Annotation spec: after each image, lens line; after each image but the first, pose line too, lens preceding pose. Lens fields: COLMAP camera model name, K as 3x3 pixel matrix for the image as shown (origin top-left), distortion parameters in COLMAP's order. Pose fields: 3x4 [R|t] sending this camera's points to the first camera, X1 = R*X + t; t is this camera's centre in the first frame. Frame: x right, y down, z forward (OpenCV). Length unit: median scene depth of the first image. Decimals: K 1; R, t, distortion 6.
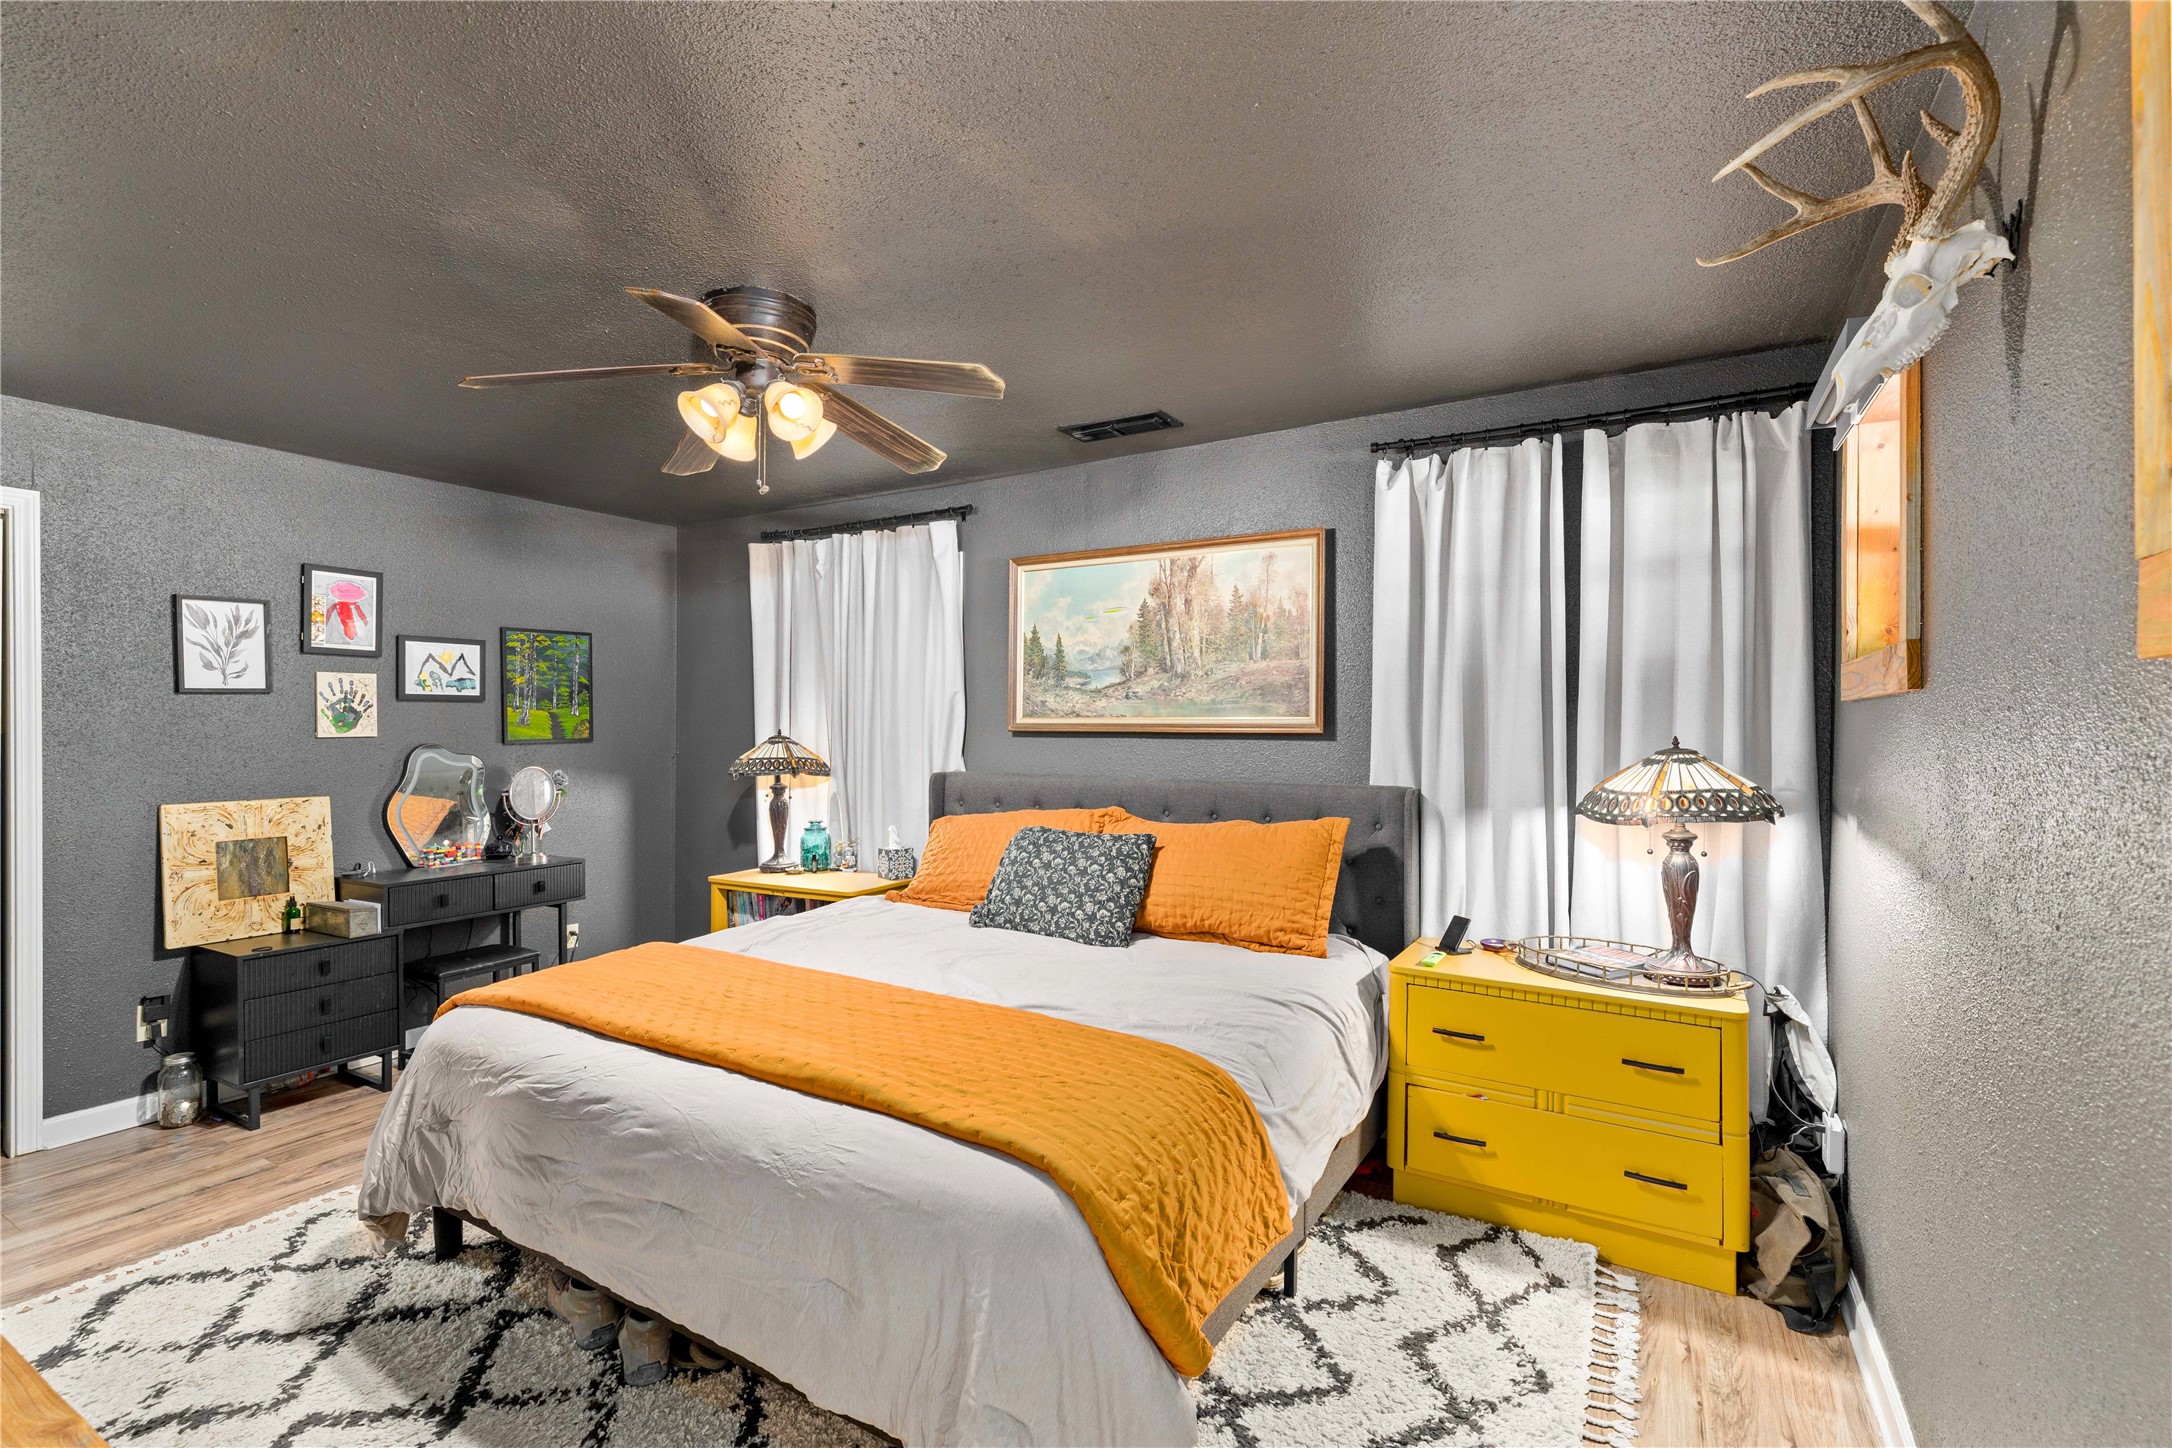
lens RADIAL K [[951.1, 0, 1037.6], [0, 951.1, 714.0], [0, 0, 1]] dist [-0.003101, 0.000112]
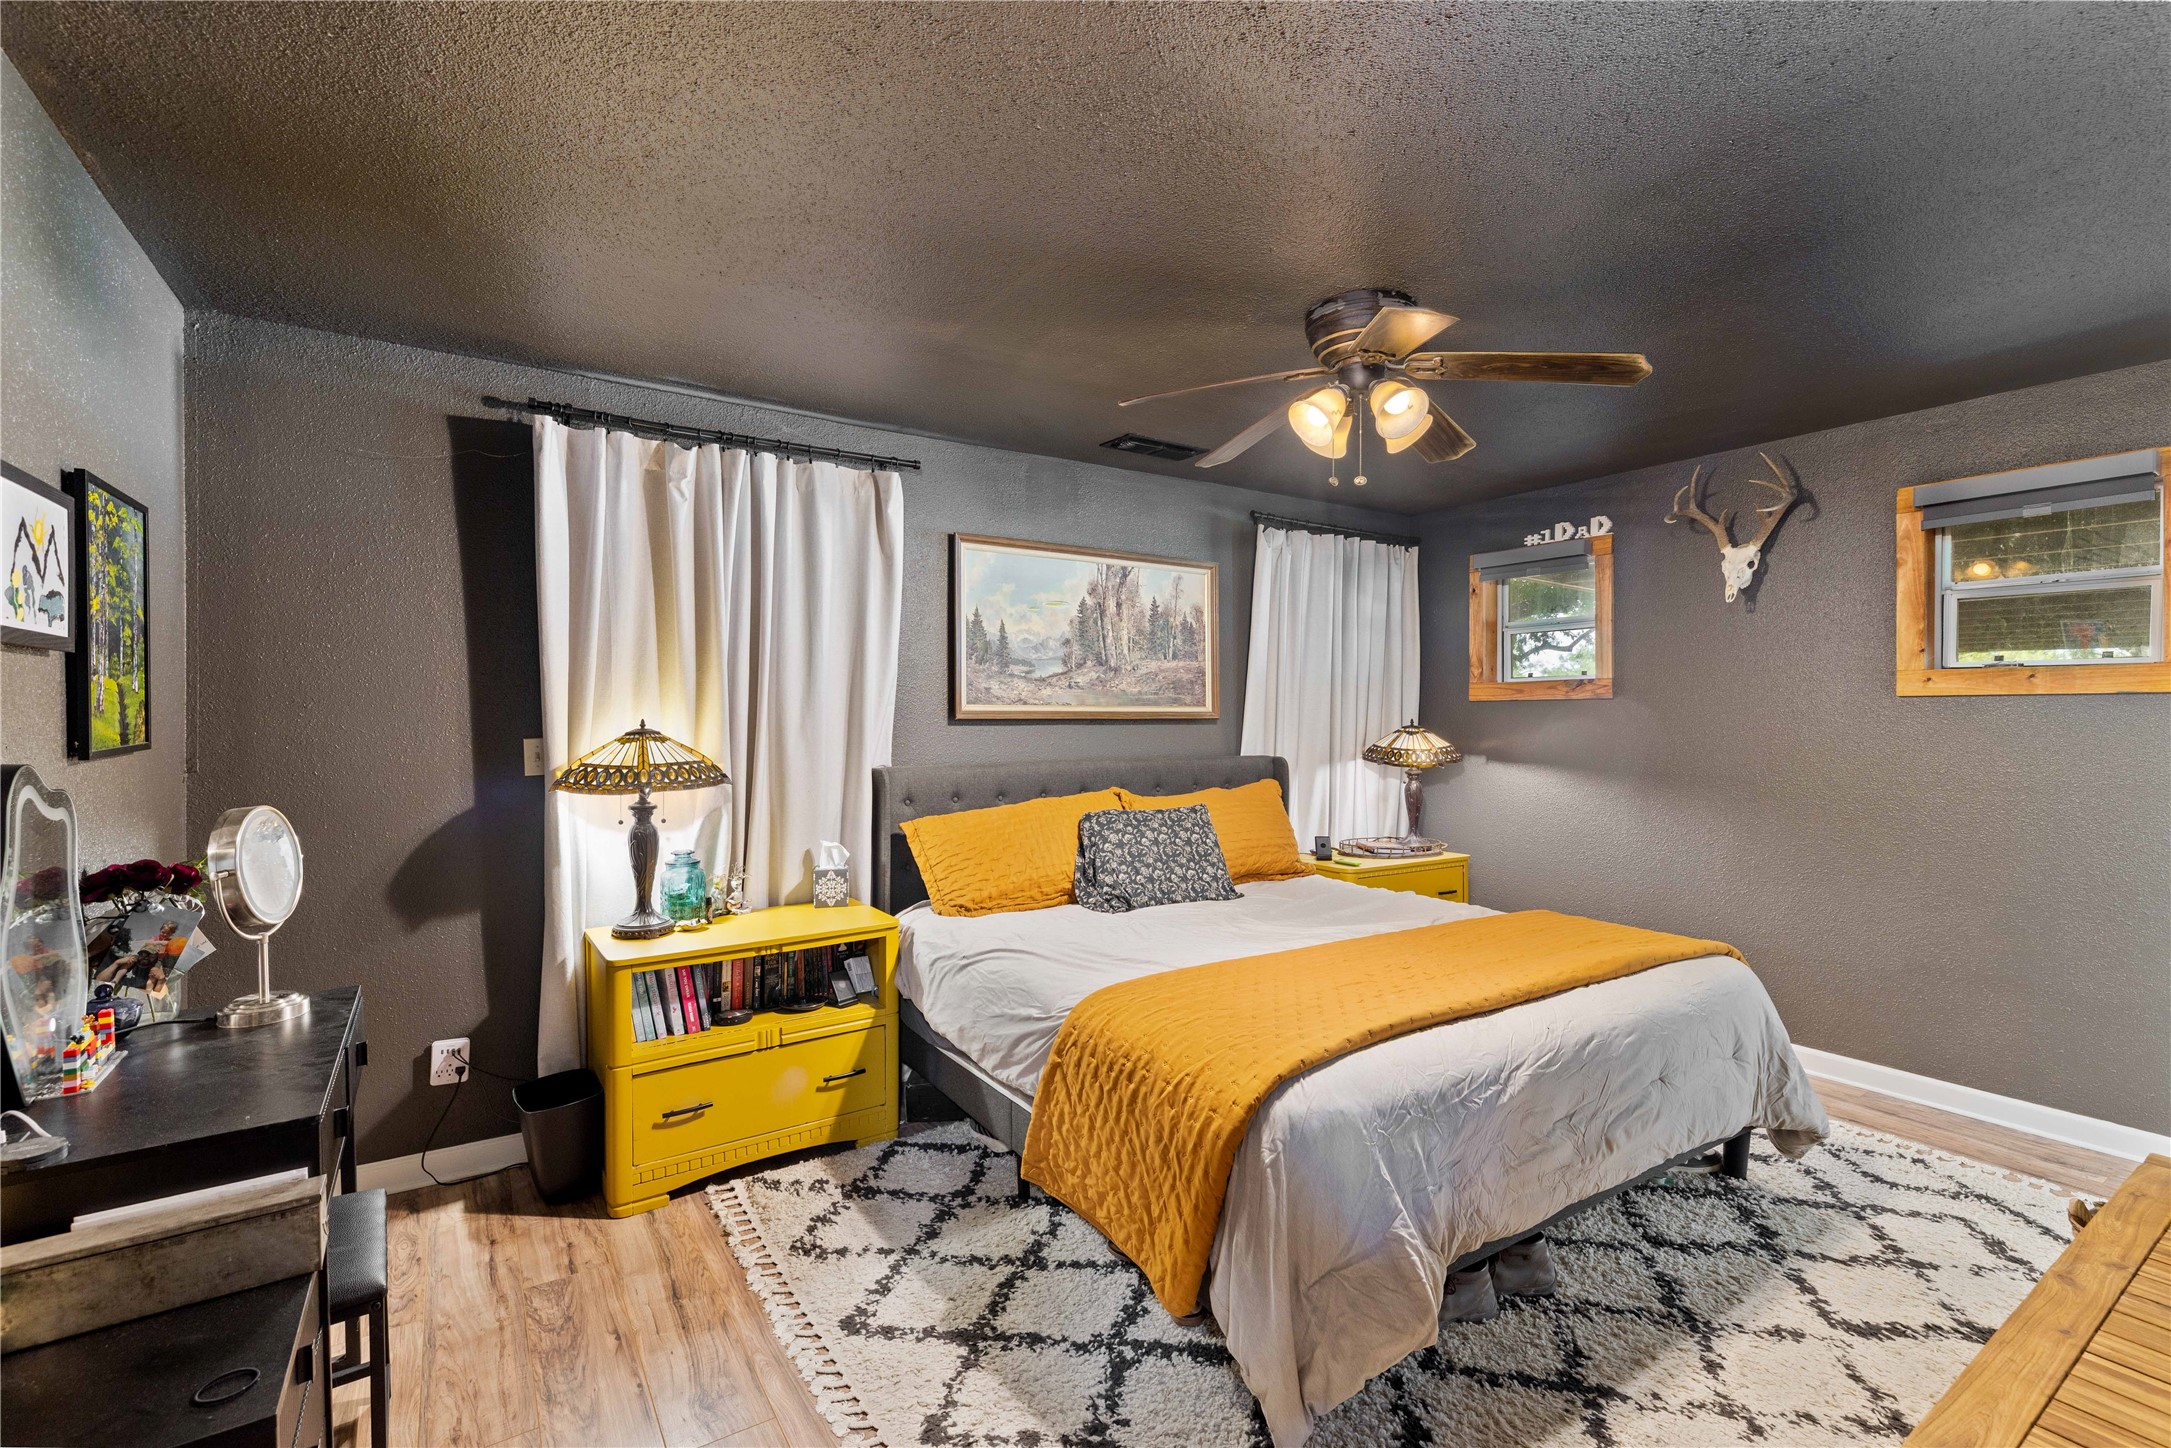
lens RADIAL K [[950.7, 0, 1076.4], [0, 950.7, 730.8], [0, 0, 1]] dist [-0.003101, 0.000112]
pose [[0.440024, -0.016011, 0.897844, -0.865567], [-0.008030, 0.999731, 0.021763, 0.008437], [-0.897950, -0.016786, 0.439777, 0.524652]]
